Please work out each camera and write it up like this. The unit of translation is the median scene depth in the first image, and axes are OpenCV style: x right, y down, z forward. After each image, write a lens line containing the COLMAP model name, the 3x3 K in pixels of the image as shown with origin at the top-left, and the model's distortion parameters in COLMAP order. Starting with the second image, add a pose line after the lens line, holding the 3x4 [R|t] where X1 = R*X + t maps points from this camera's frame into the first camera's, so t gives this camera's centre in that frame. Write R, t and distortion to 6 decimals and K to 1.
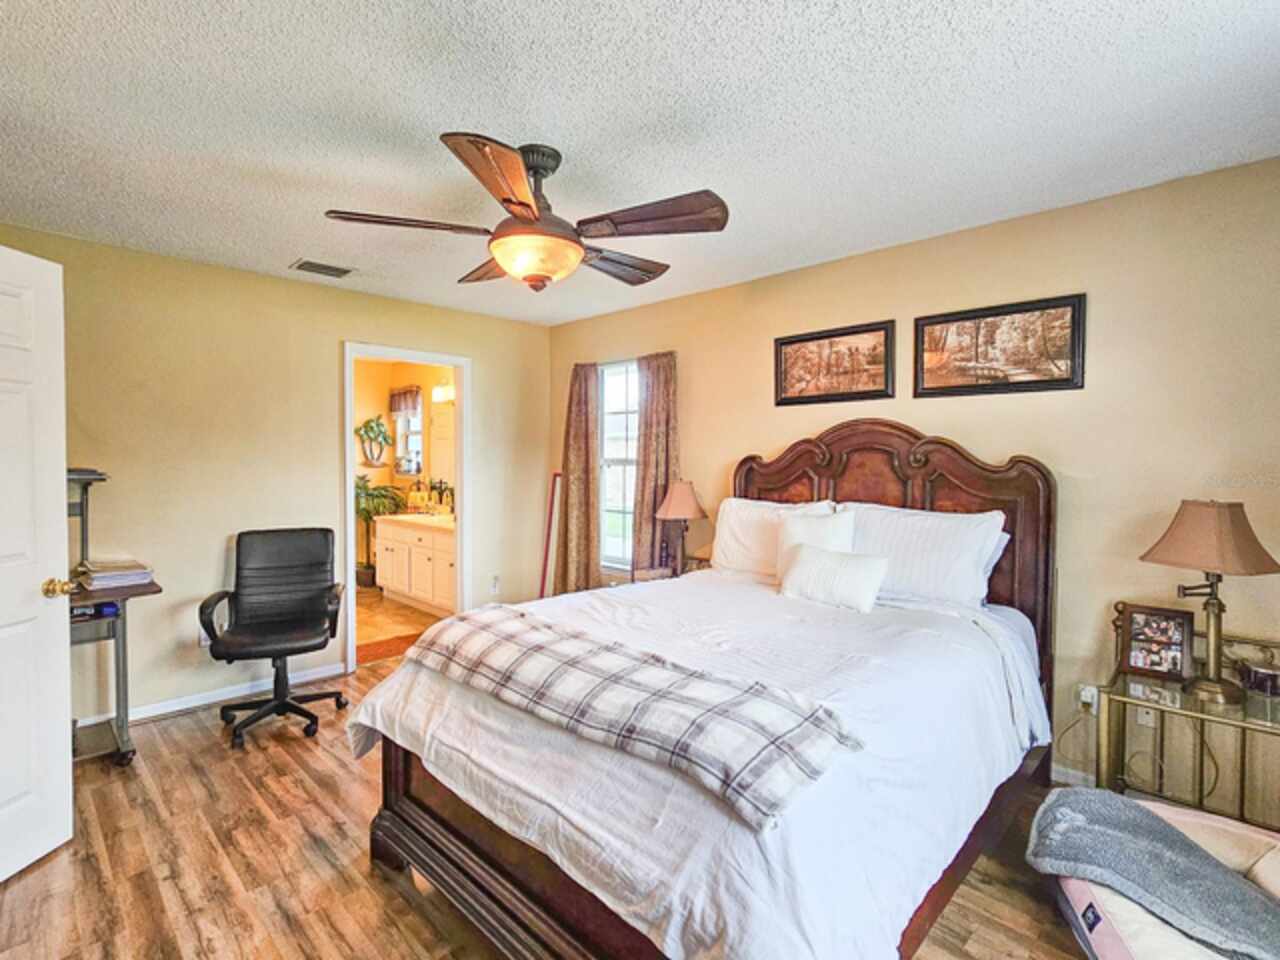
lens RADIAL K [[616.5, 0, 634.7], [0, 616.5, 473.2], [0, 0, 1]] dist [0.000574, 0.000059]
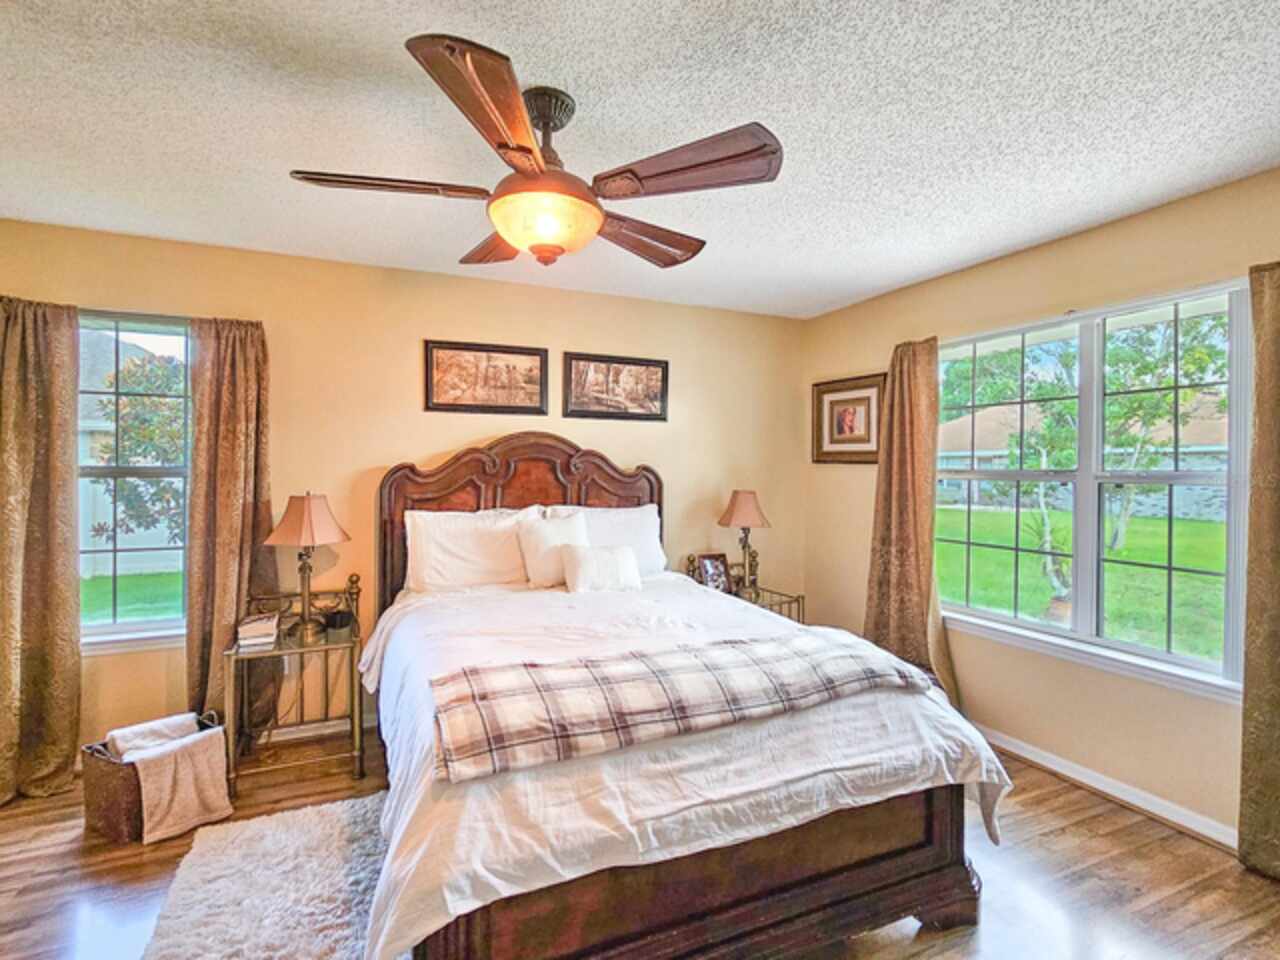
lens RADIAL K [[616.5, 0, 634.7], [0, 616.5, 473.2], [0, 0, 1]] dist [0.000574, 0.000059]
pose [[0.377847, -0.007533, 0.925837, -0.637990], [0.020083, 0.999798, -0.000062, -0.008957], [-0.925650, 0.018617, 0.377922, 0.426640]]
